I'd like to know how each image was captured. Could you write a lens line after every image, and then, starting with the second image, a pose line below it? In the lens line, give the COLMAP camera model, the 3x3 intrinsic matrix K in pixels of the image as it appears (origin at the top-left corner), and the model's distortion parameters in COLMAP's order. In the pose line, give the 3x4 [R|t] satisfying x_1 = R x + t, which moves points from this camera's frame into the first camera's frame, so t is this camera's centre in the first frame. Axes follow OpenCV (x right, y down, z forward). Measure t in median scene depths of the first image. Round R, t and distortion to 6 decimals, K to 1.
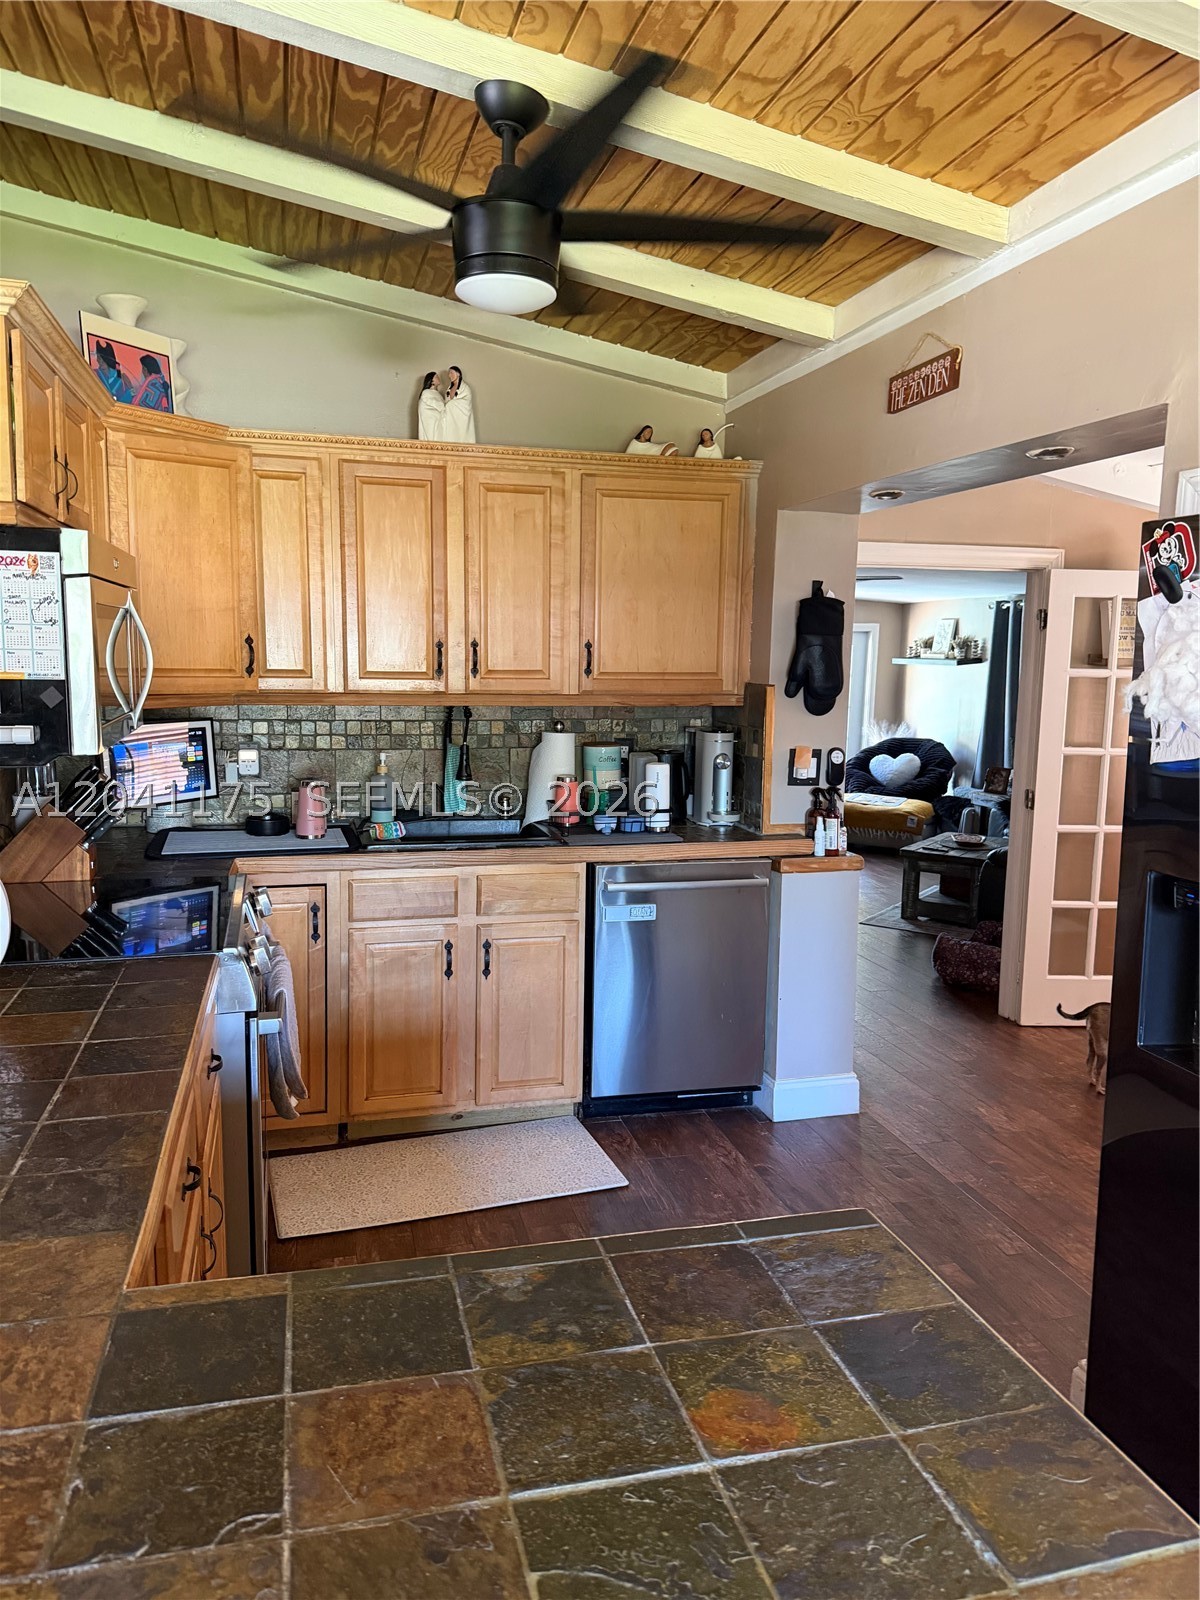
lens RADIAL K [[1127.3, 0, 600.0], [0, 1127.3, 800.0], [0, 0, 1]] dist [0.082973, -0.080077]
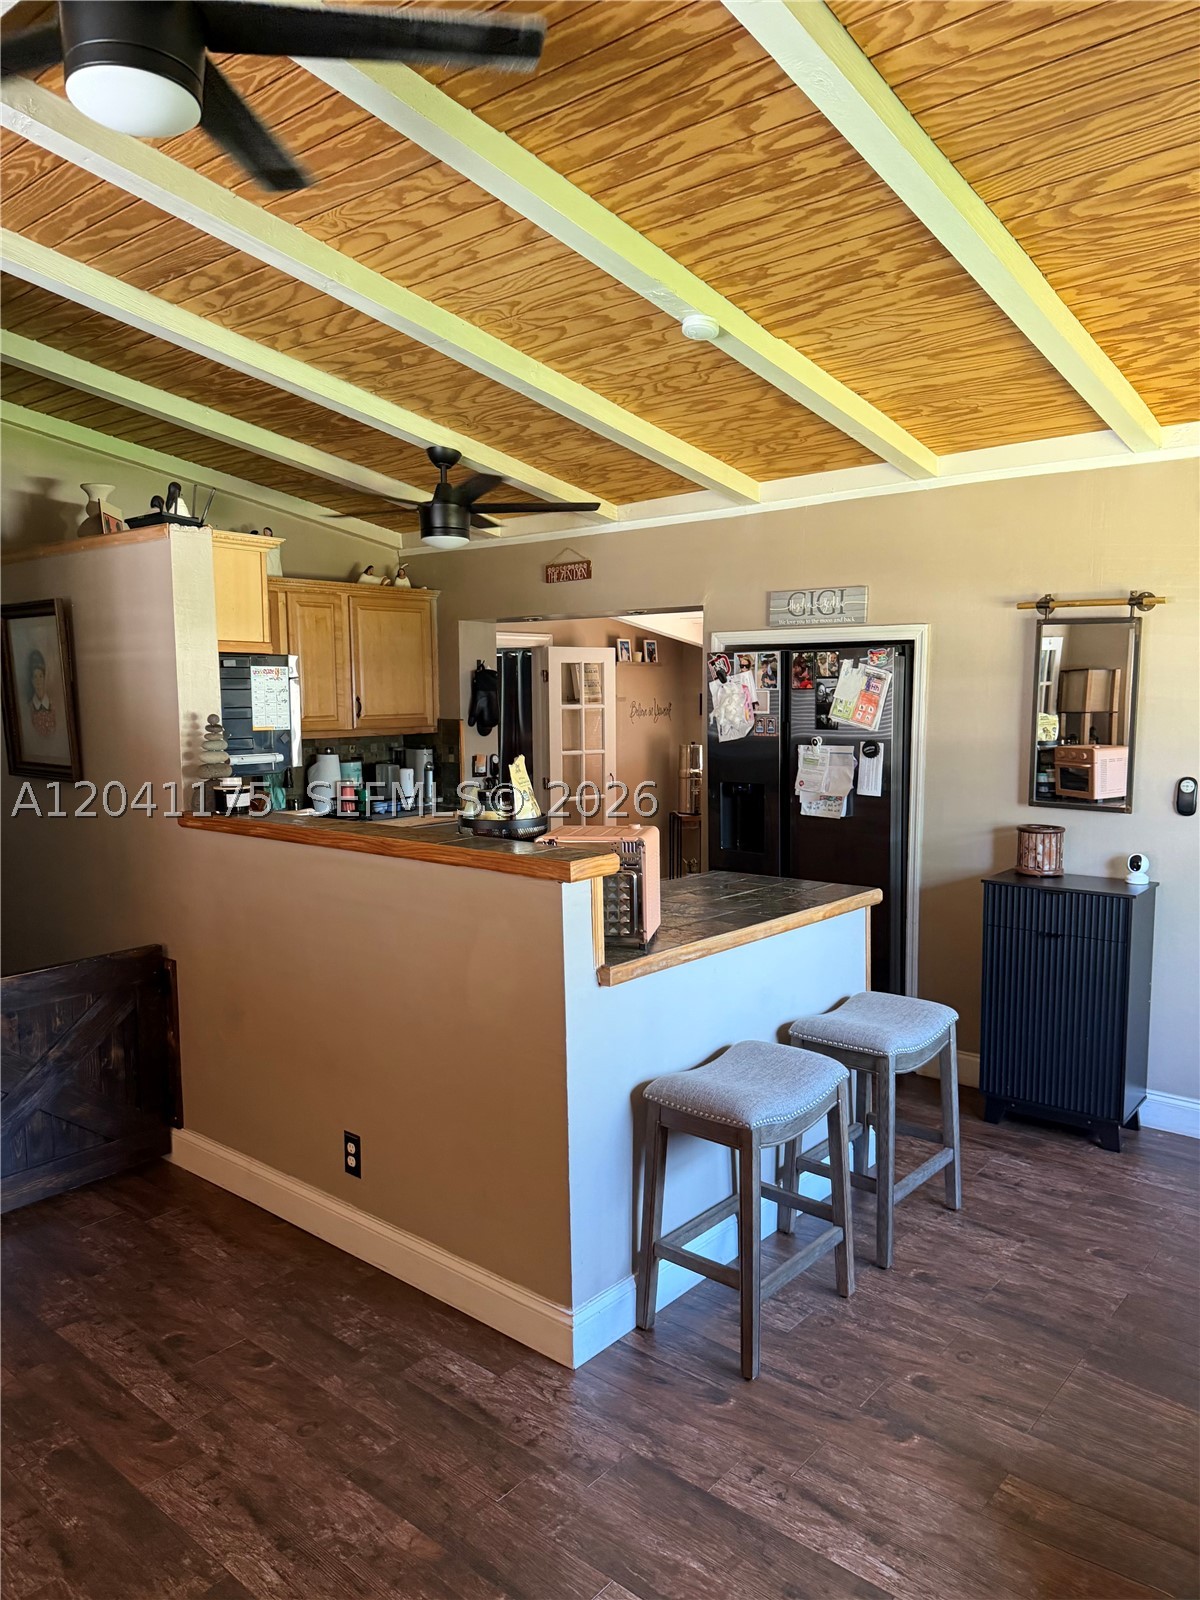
lens RADIAL K [[1127.3, 0, 600.0], [0, 1127.3, 800.0], [0, 0, 1]] dist [0.082973, -0.080077]
pose [[0.818153, -0.079408, 0.569491, -0.668632], [0.095334, 0.995444, 0.001841, 0.037798], [-0.567042, 0.052785, 0.821996, -0.535109]]
